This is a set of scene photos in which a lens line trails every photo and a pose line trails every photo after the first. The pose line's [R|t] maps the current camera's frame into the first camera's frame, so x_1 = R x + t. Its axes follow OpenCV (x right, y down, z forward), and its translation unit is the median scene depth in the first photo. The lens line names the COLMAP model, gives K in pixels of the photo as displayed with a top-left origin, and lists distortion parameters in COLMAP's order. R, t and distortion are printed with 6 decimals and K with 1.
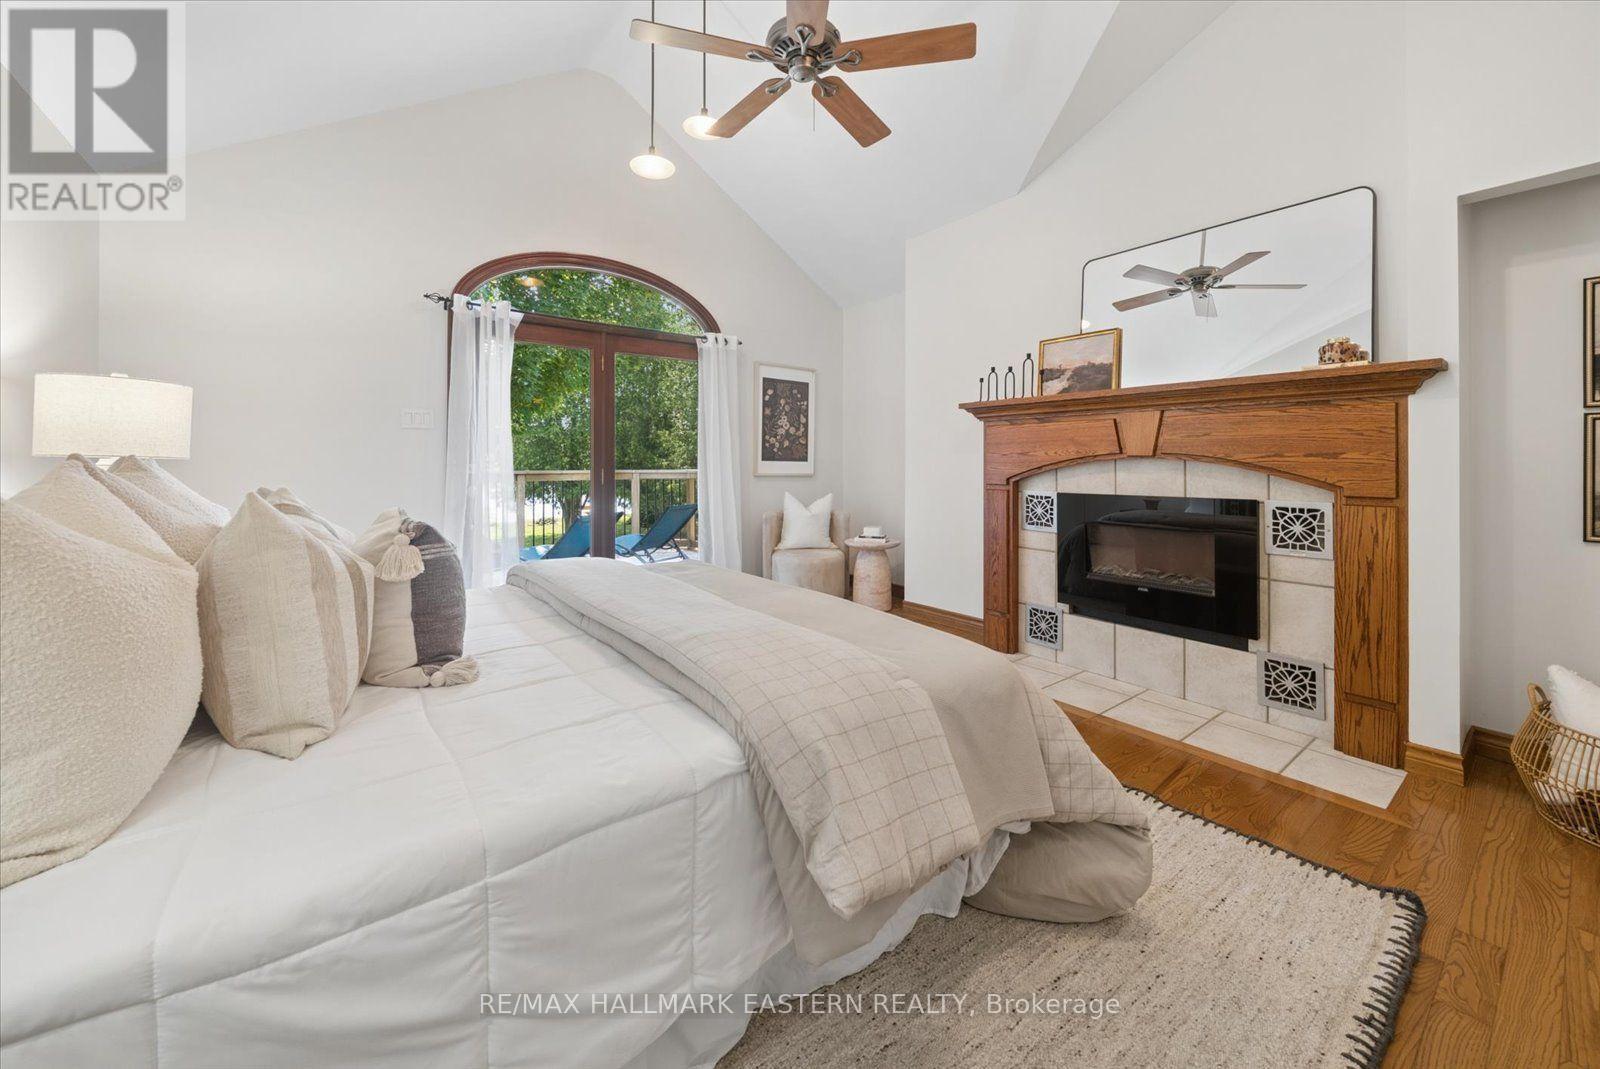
lens RADIAL K [[606.9, 0, 801.8], [0, 606.9, 463.7], [0, 0, 1]] dist [0.000755, -0.000031]
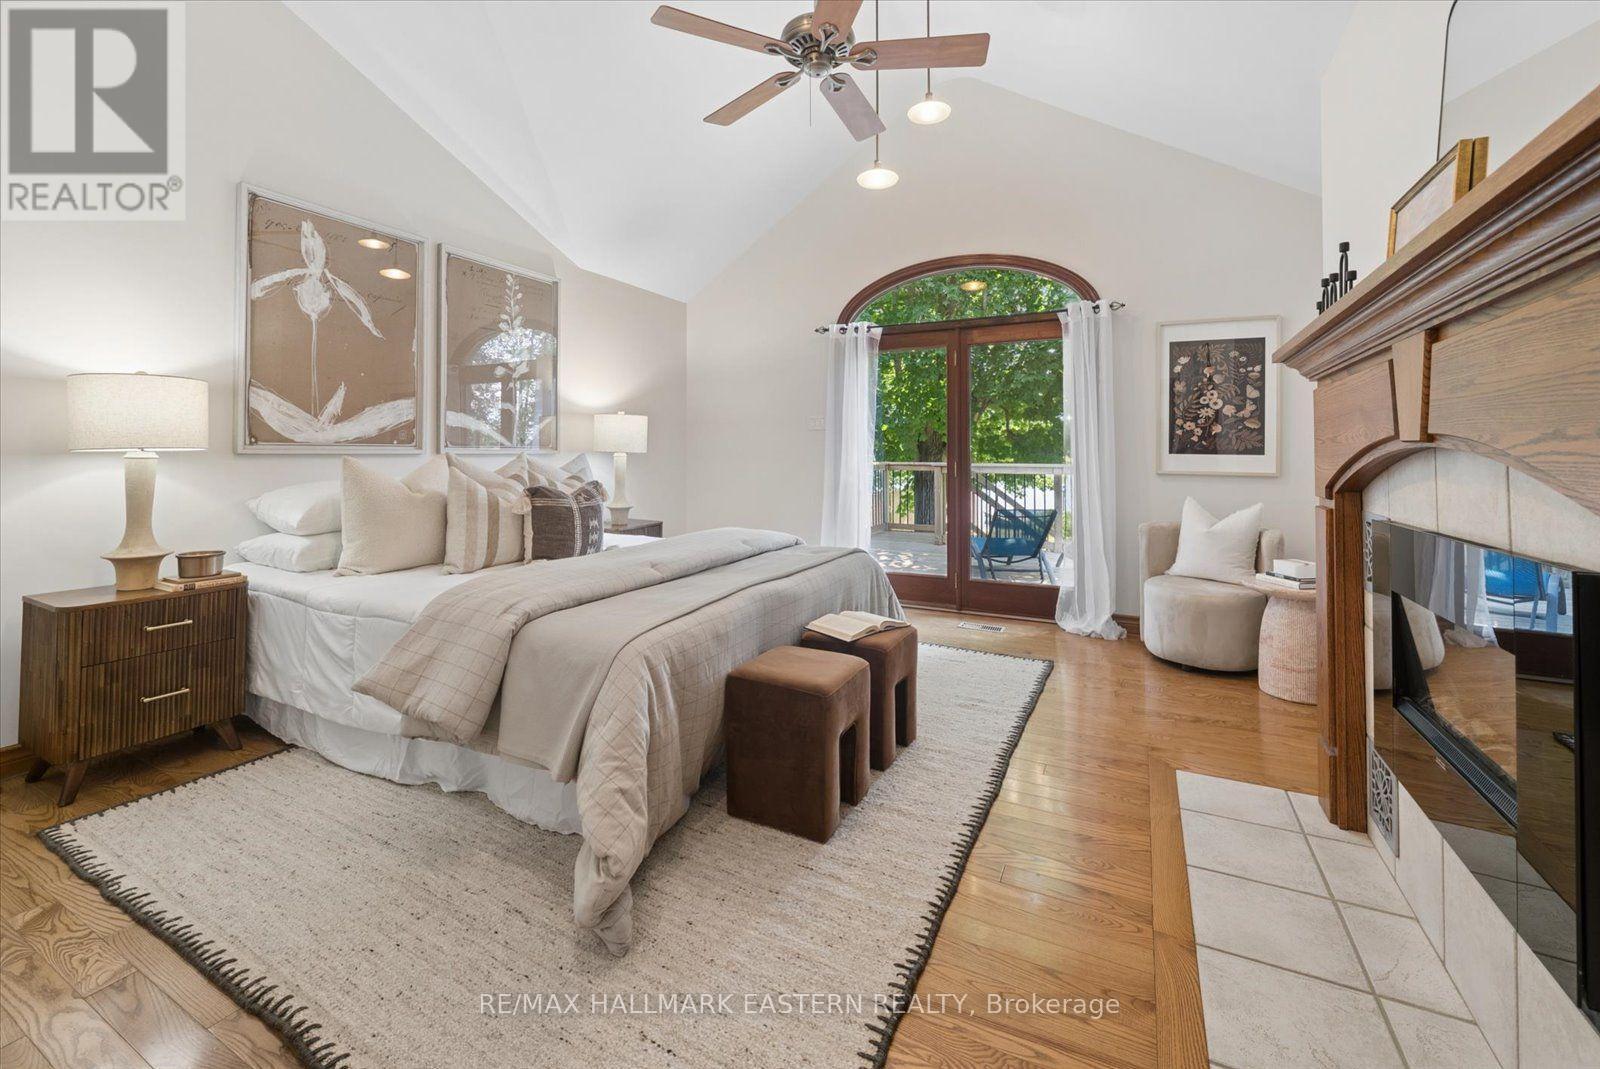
lens RADIAL K [[655.2, 0, 808.6], [0, 655.2, 446.2], [0, 0, 1]] dist [0.000165, 0.000005]
pose [[0.434371, -0.010363, -0.900674, 0.464161], [-0.003211, 0.999910, -0.013054, -0.002193], [0.900728, 0.008562, 0.434298, 0.247991]]
